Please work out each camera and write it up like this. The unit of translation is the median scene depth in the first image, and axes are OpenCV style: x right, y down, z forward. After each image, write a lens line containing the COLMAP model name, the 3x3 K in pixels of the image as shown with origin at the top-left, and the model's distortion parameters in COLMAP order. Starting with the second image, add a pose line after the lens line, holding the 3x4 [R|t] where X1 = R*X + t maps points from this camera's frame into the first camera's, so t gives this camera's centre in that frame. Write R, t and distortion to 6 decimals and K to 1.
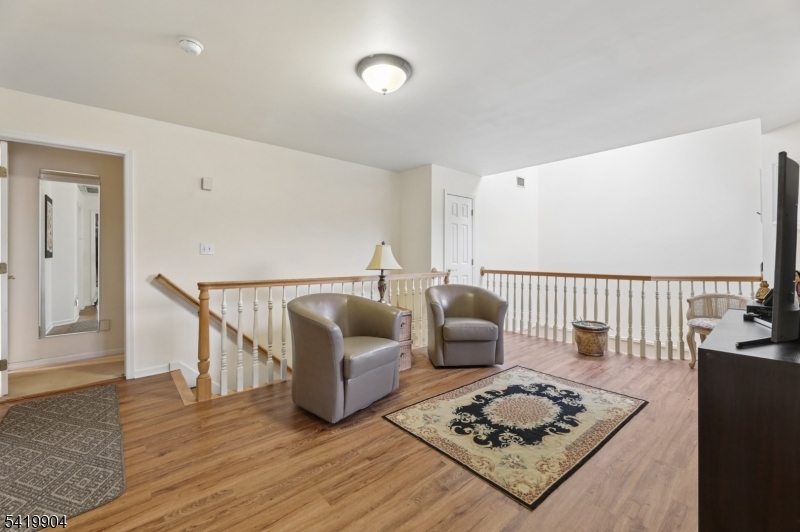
lens RADIAL K [[331.4, 0, 400.4], [0, 331.4, 258.5], [0, 0, 1]] dist [-0.001834, -0.001320]
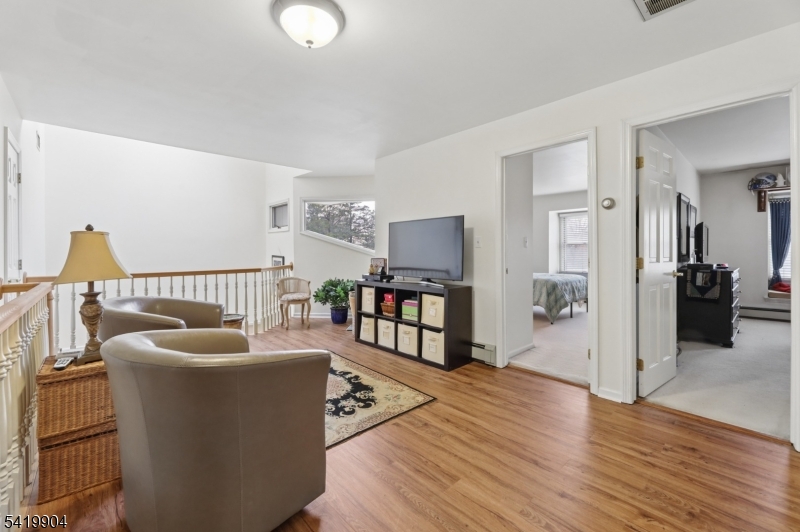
lens RADIAL K [[331.4, 0, 402.8], [0, 331.4, 251.9], [0, 0, 1]] dist [-0.001834, -0.001320]
pose [[-0.039859, -0.001653, 0.999204, -0.942086], [0.018502, 0.999826, 0.002392, -0.005123], [-0.999034, 0.018583, -0.039821, 0.888843]]
